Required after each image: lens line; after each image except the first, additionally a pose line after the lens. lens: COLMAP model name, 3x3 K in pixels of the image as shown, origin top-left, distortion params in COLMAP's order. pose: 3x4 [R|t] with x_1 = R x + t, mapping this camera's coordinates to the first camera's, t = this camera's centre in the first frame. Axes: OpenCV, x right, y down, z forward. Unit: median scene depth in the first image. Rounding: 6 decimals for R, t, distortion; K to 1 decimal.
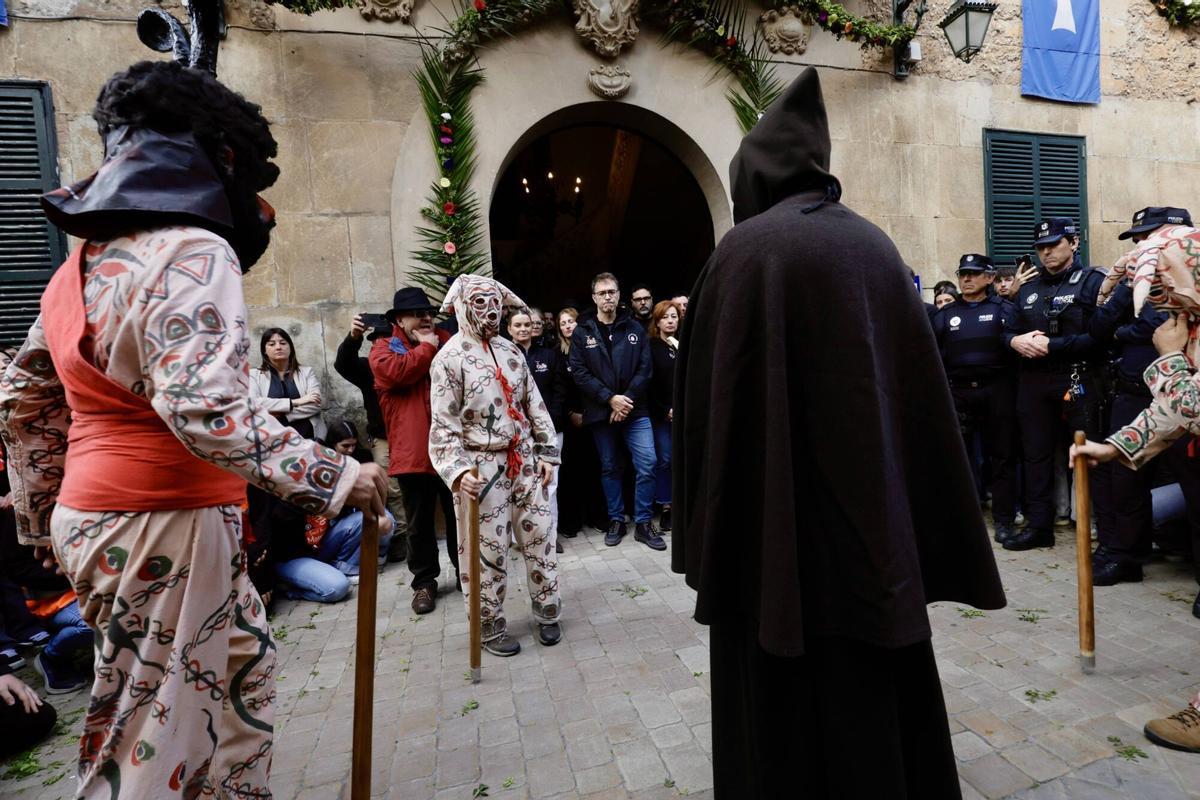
lens RADIAL K [[545.2, 0, 612.6], [0, 545.2, 406.2], [0, 0, 1]] dist [-0.040895, 0.009330]
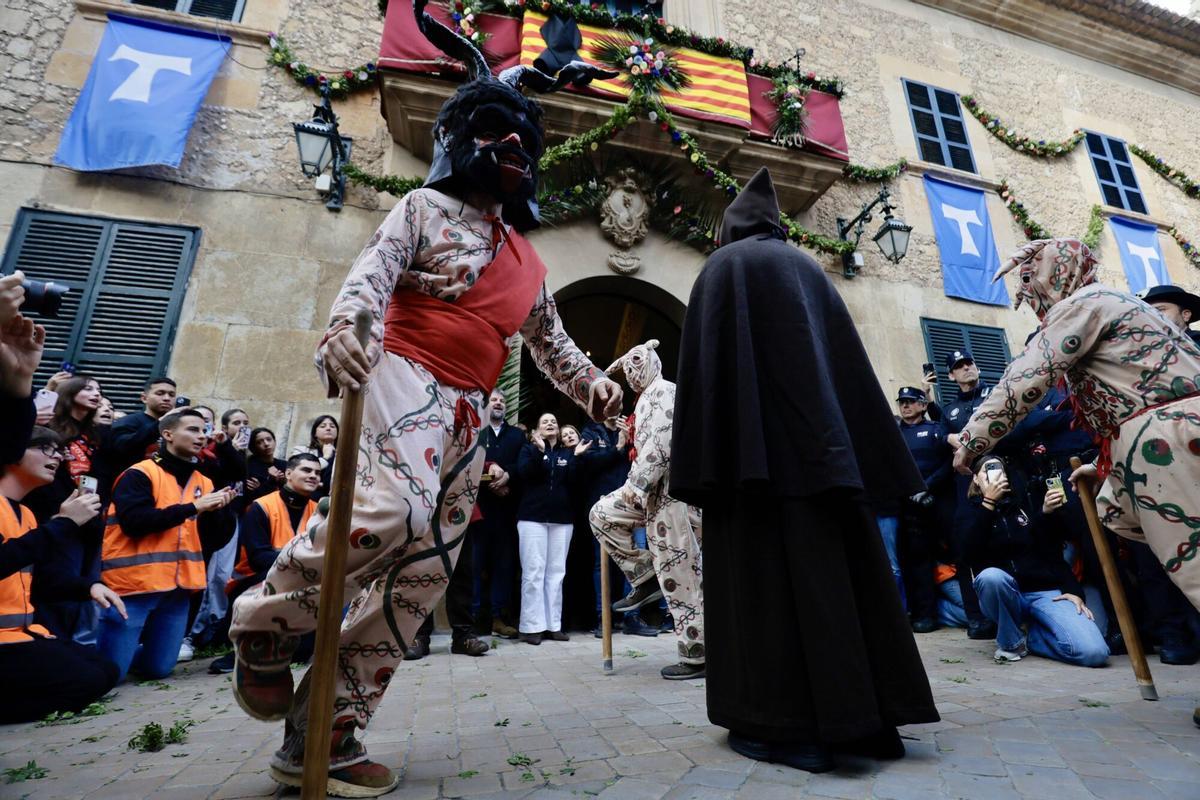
lens RADIAL K [[545.2, 0, 613.6], [0, 545.2, 403.1], [0, 0, 1]] dist [-0.040895, 0.009330]
pose [[0.998569, 0.052205, 0.011593, -0.029497], [-0.044431, 0.930564, -0.363424, 0.194020], [-0.029760, 0.362389, 0.931552, -0.099143]]
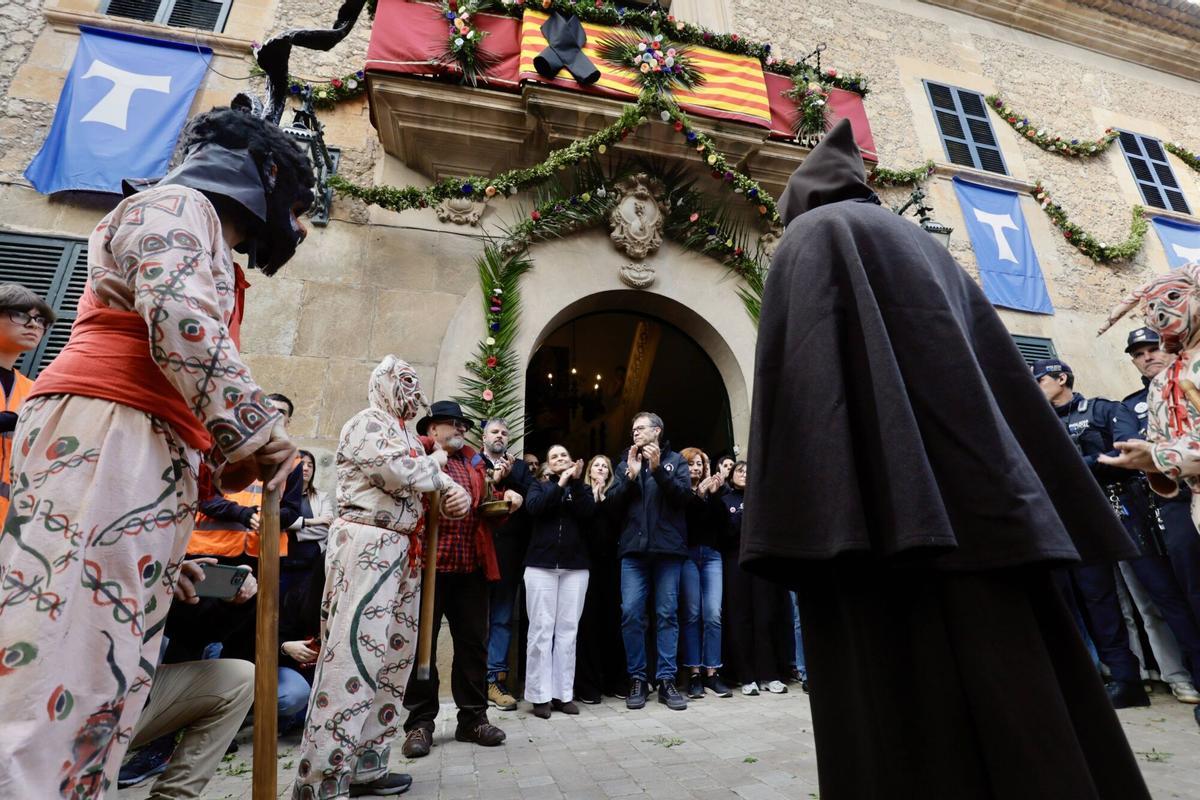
lens RADIAL K [[545.2, 0, 614.8], [0, 545.2, 406.2], [0, 0, 1]] dist [-0.040895, 0.009330]
pose [[0.999549, 0.029352, -0.006300, -0.040665], [-0.029410, 0.915340, -0.401607, 0.145443], [-0.006022, 0.401611, 0.915791, 0.021506]]
